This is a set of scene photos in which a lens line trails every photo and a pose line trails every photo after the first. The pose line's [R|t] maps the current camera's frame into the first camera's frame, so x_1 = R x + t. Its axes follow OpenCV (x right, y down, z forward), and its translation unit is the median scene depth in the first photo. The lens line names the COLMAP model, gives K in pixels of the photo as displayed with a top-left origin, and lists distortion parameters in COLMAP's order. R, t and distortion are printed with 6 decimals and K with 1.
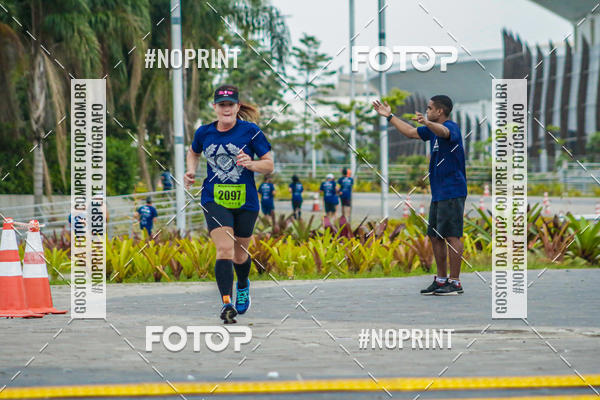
lens RADIAL K [[3343.0, 0, 298.7], [0, 3343.0, 200.5], [0, 0, 1]] dist [0.319940, 9.329092]
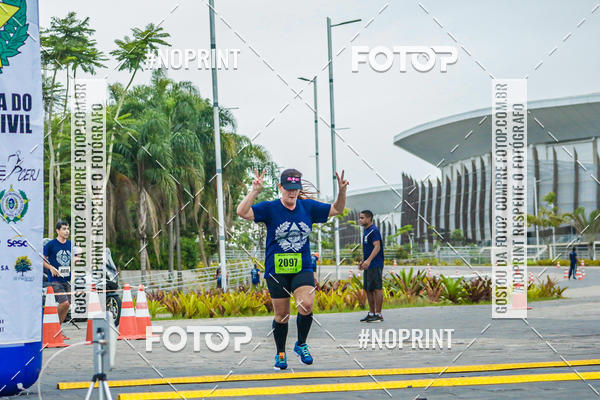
lens RADIAL K [[2607.4, 0, 301.3], [0, 2607.4, 200.7], [0, 0, 1]] dist [0.276538, 0.514894]
pose [[0.999779, -0.018927, -0.009152, 0.019552], [0.018677, 0.999469, -0.026707, 0.000017], [0.009652, 0.026530, 0.999601, -0.387549]]
